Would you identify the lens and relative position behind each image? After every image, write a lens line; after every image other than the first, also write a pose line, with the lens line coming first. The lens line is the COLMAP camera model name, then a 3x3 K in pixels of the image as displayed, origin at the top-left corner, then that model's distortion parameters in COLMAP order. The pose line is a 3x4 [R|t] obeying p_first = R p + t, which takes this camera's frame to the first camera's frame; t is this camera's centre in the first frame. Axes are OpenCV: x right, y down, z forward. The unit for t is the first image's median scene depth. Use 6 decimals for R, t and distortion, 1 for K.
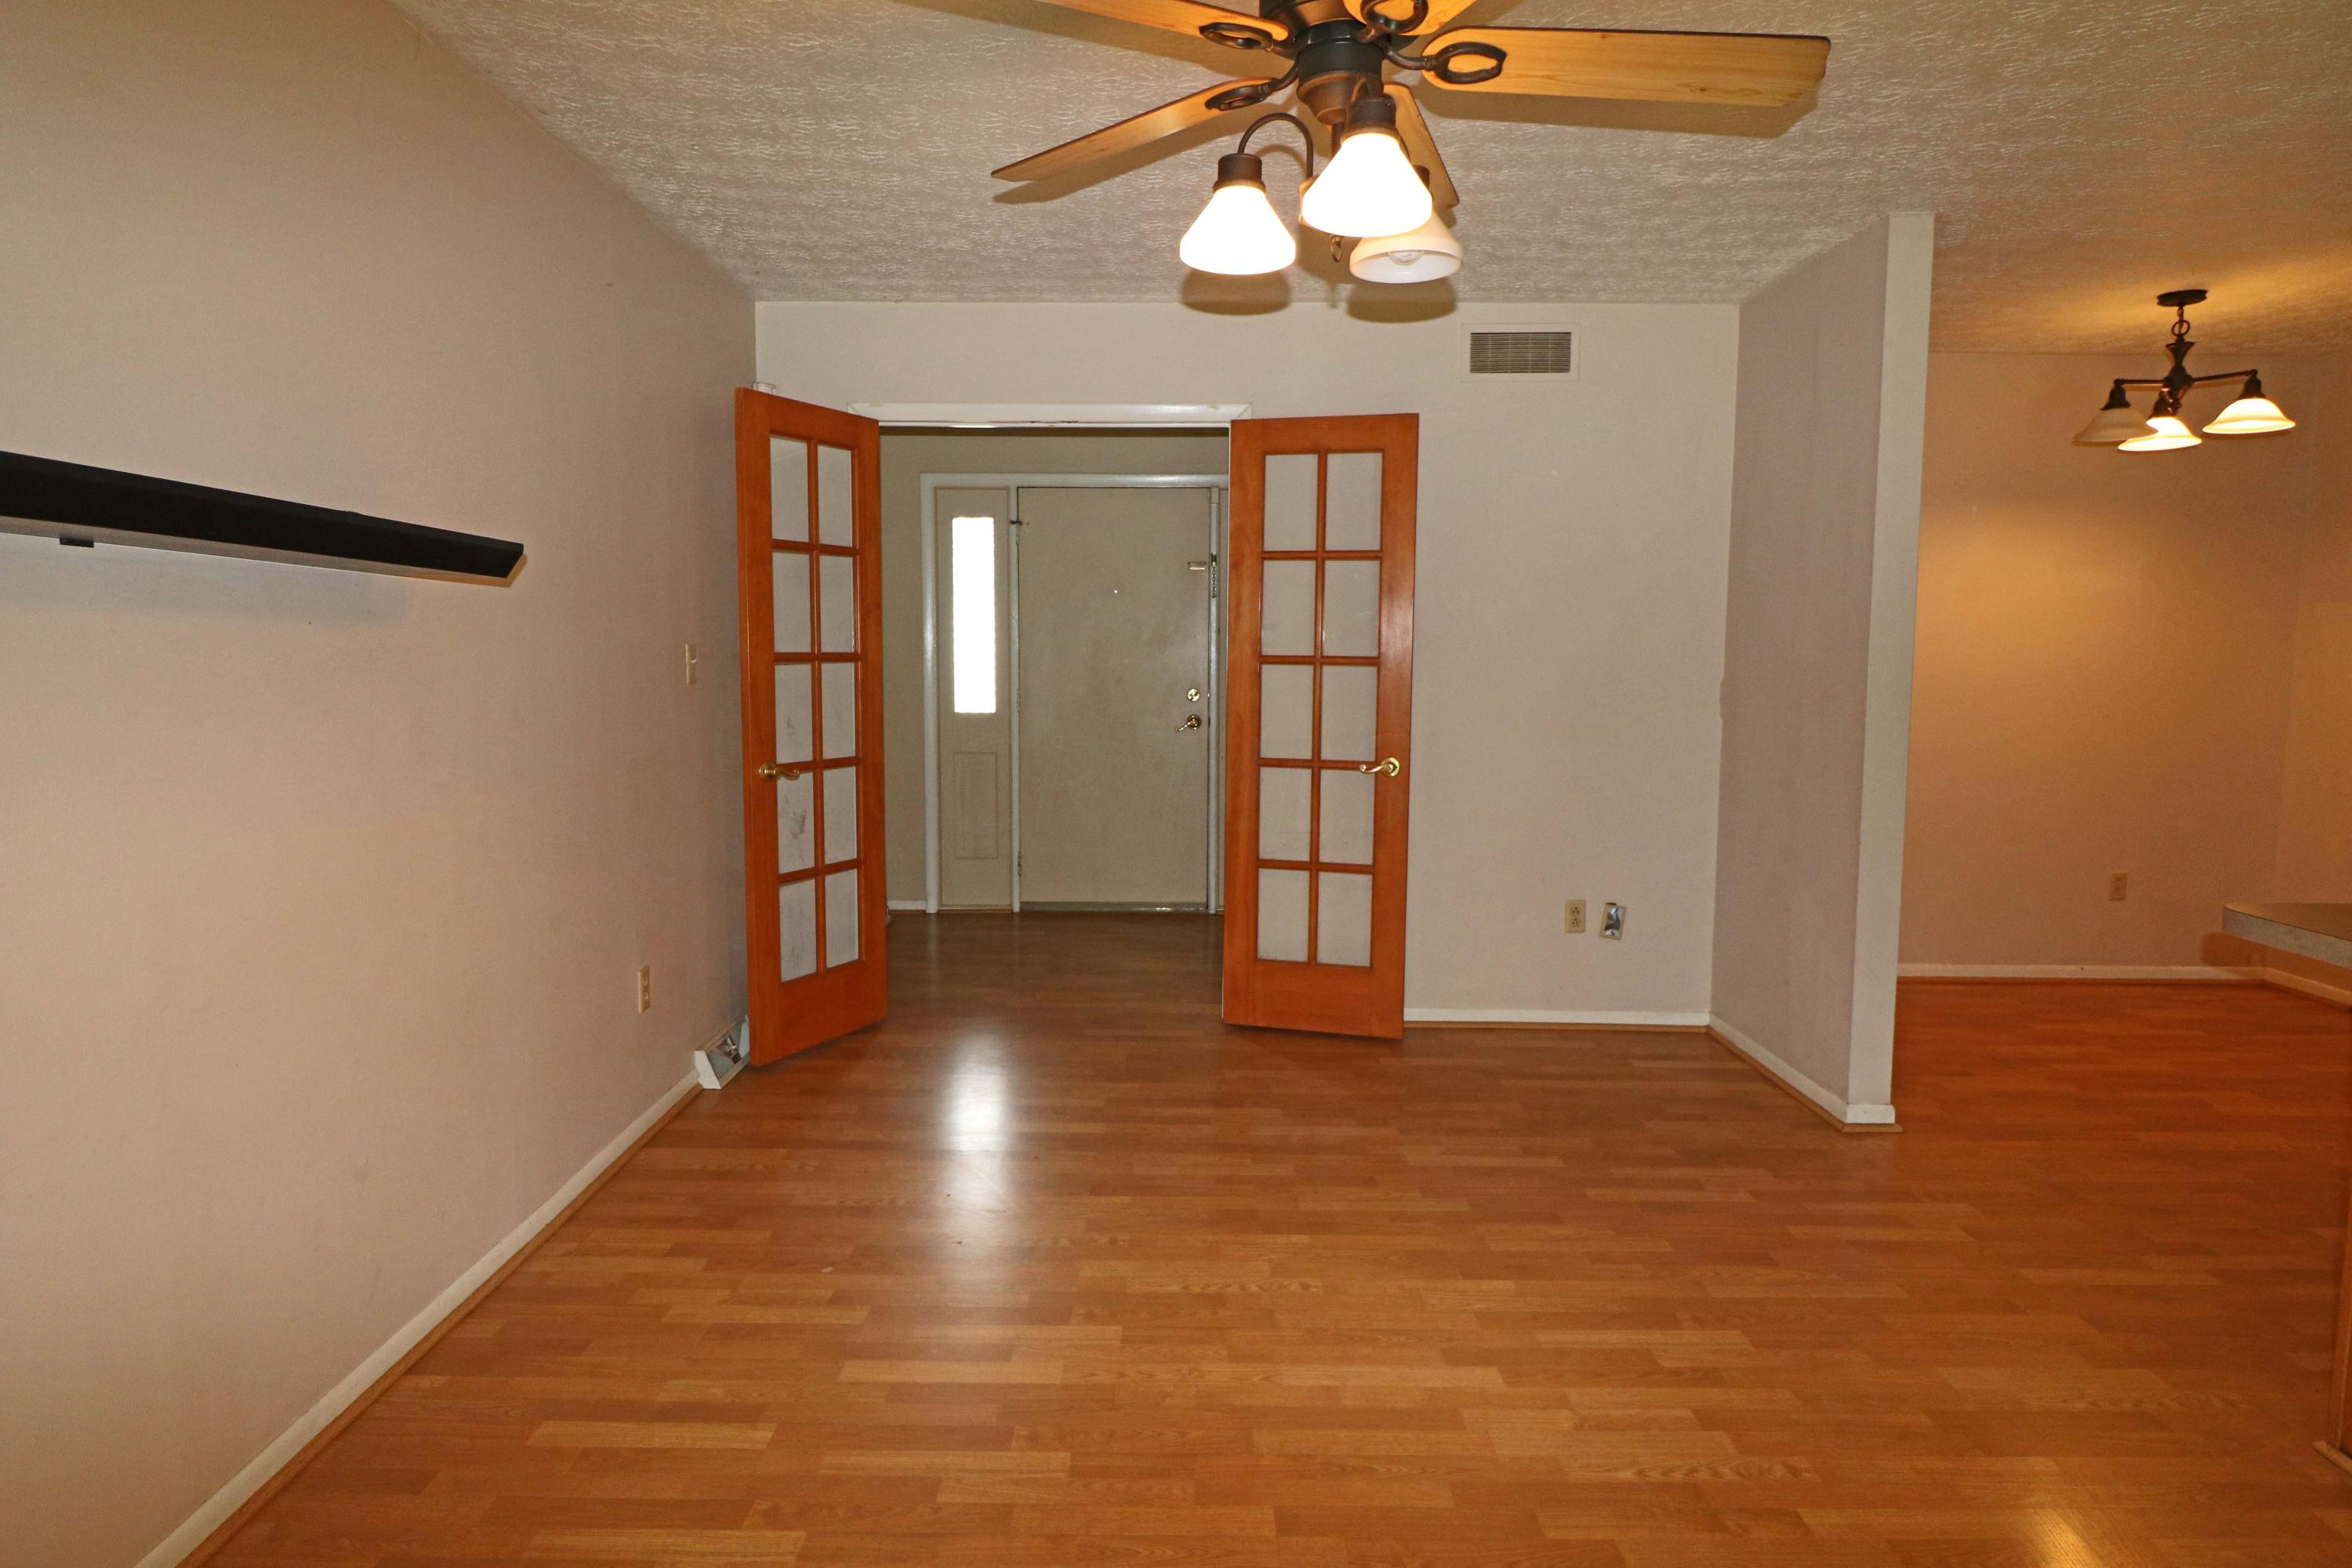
lens RADIAL K [[1314.5, 0, 1162.1], [0, 1314.5, 765.1], [0, 0, 1]] dist [0.007400, -0.015602]
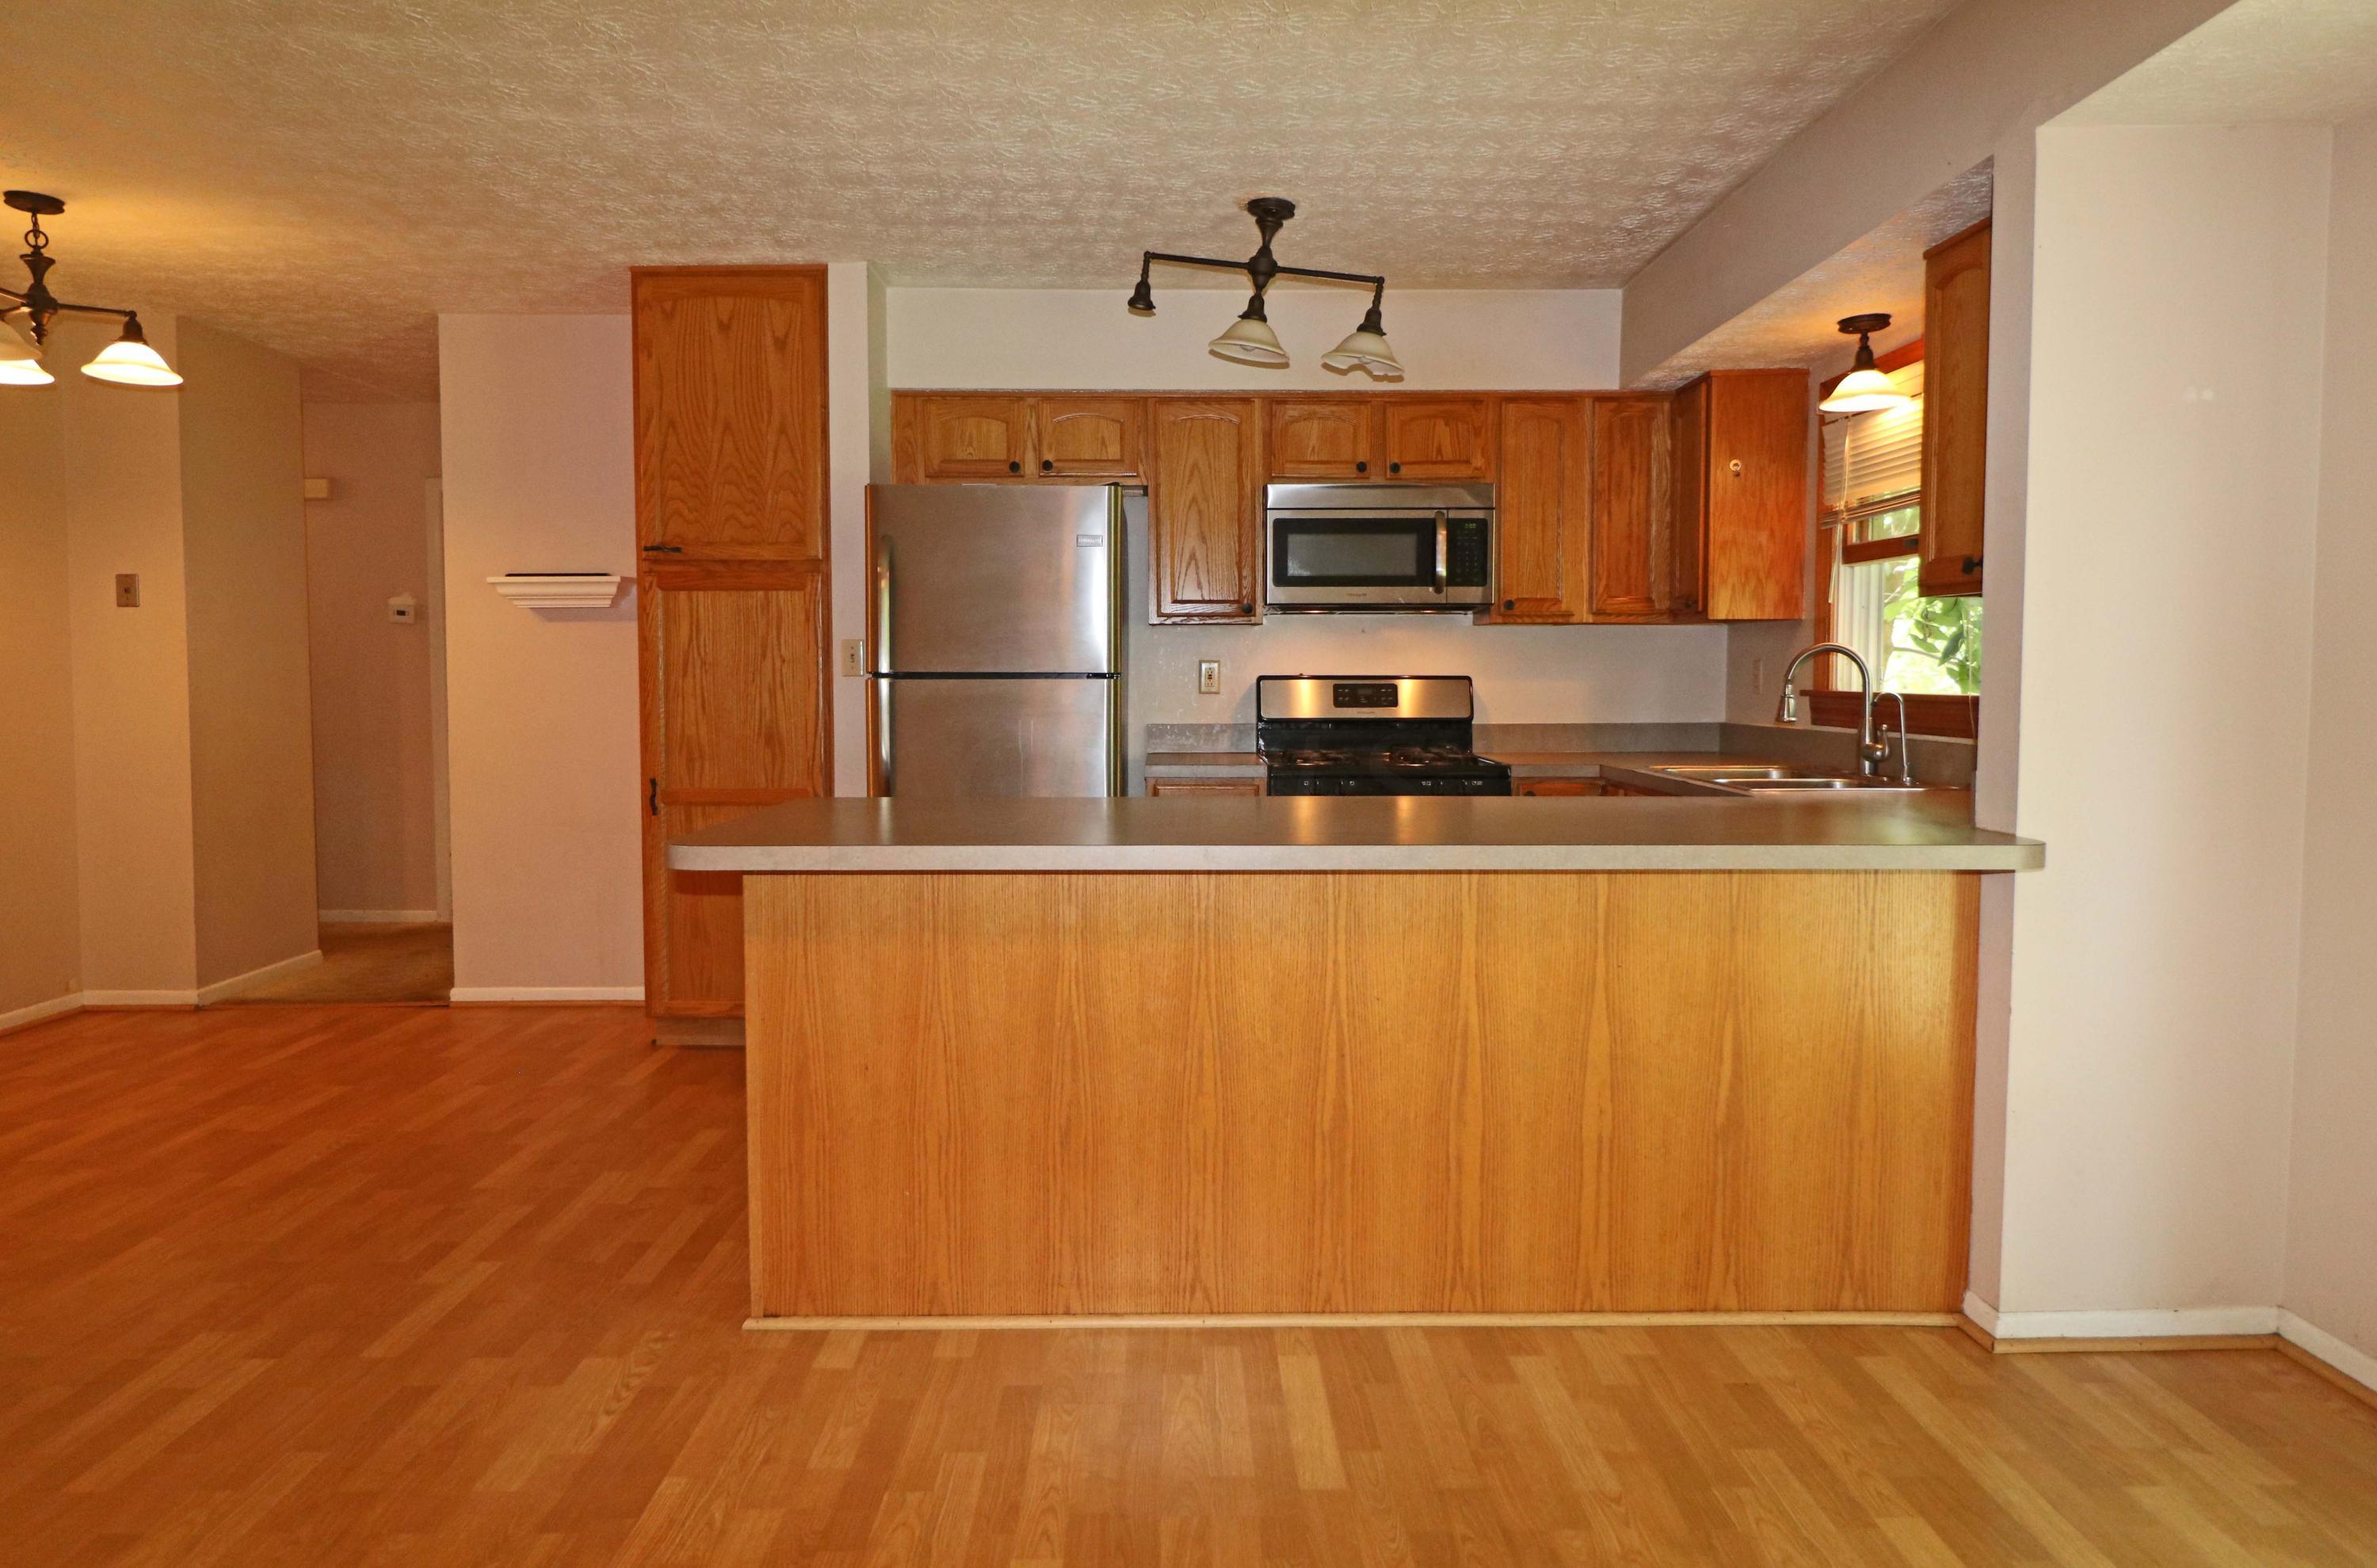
lens RADIAL K [[1388.0, 0, 1180.3], [0, 1388.0, 746.1], [0, 0, 1]] dist [-0.007329, -0.003904]
pose [[-0.017086, -0.056392, 0.998263, -0.209110], [0.094458, 0.993852, 0.057759, 0.008706], [-0.995382, 0.095281, -0.011654, 0.524321]]
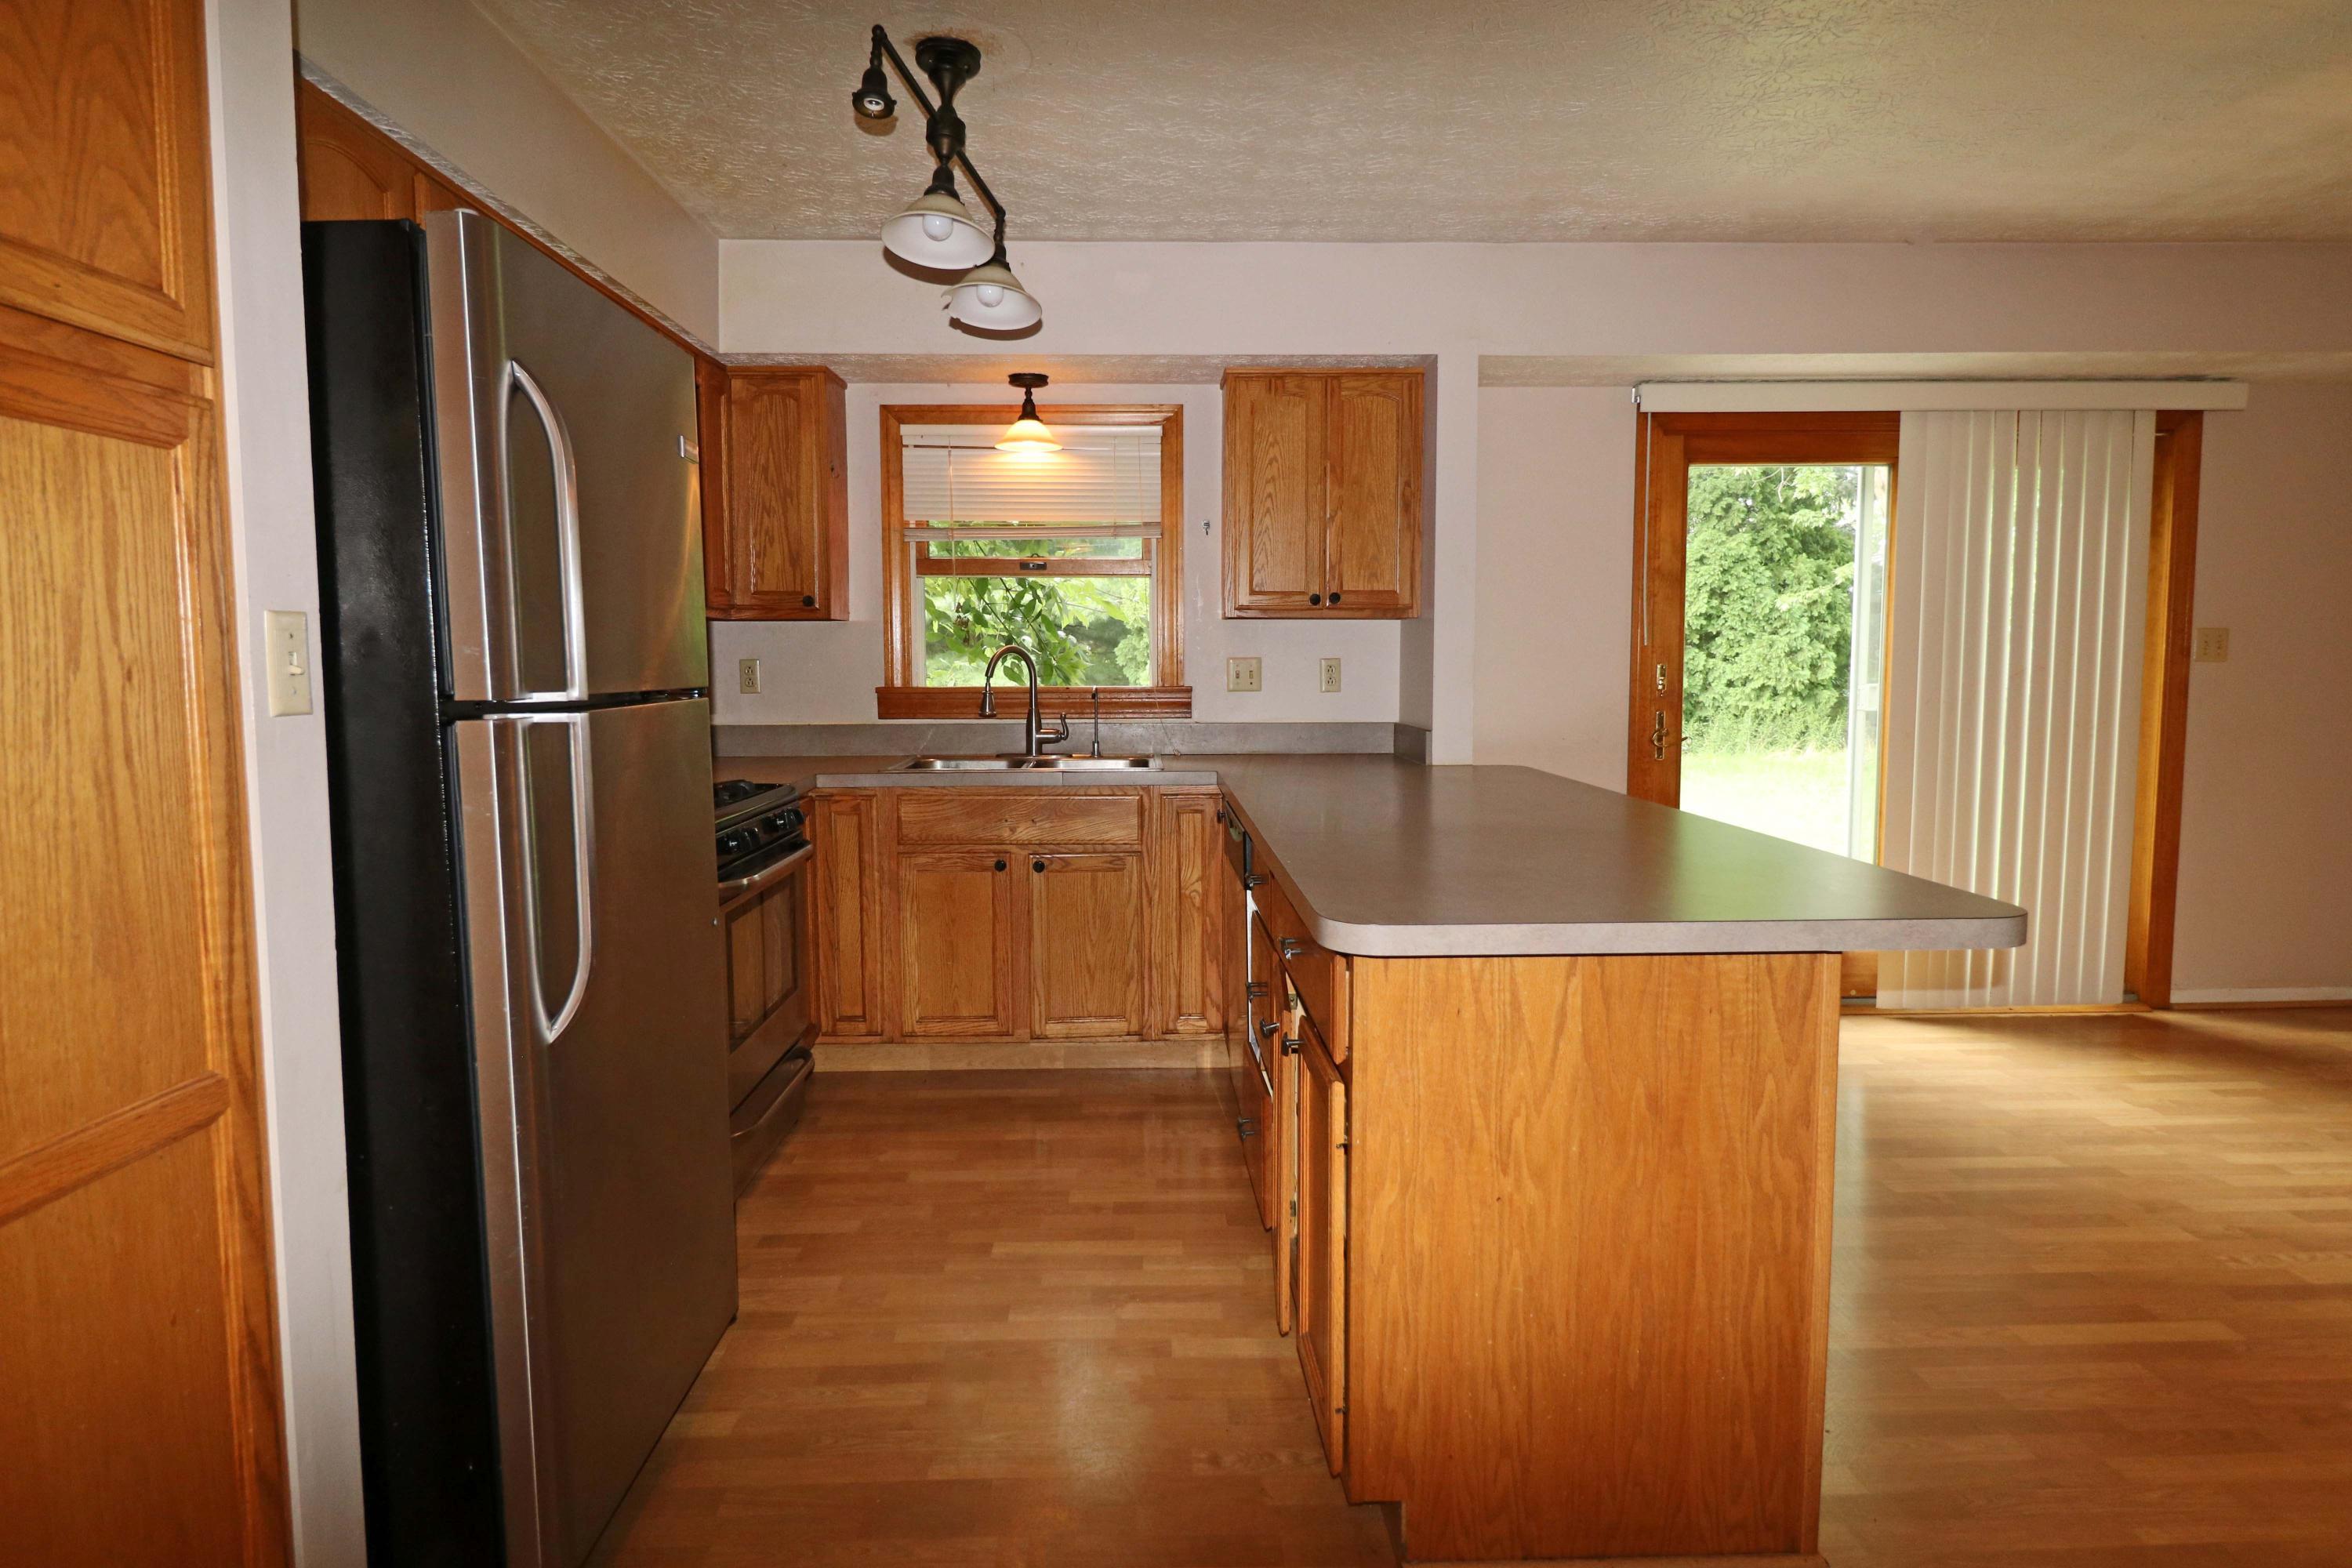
lens RADIAL K [[1314.5, 0, 1162.1], [0, 1314.5, 765.1], [0, 0, 1]] dist [0.007400, -0.015602]
pose [[-0.999613, 0.001018, -0.027799, 1.140325], [-0.003932, 0.984125, 0.177435, -0.097684], [0.027539, 0.177476, -0.983740, 1.473550]]
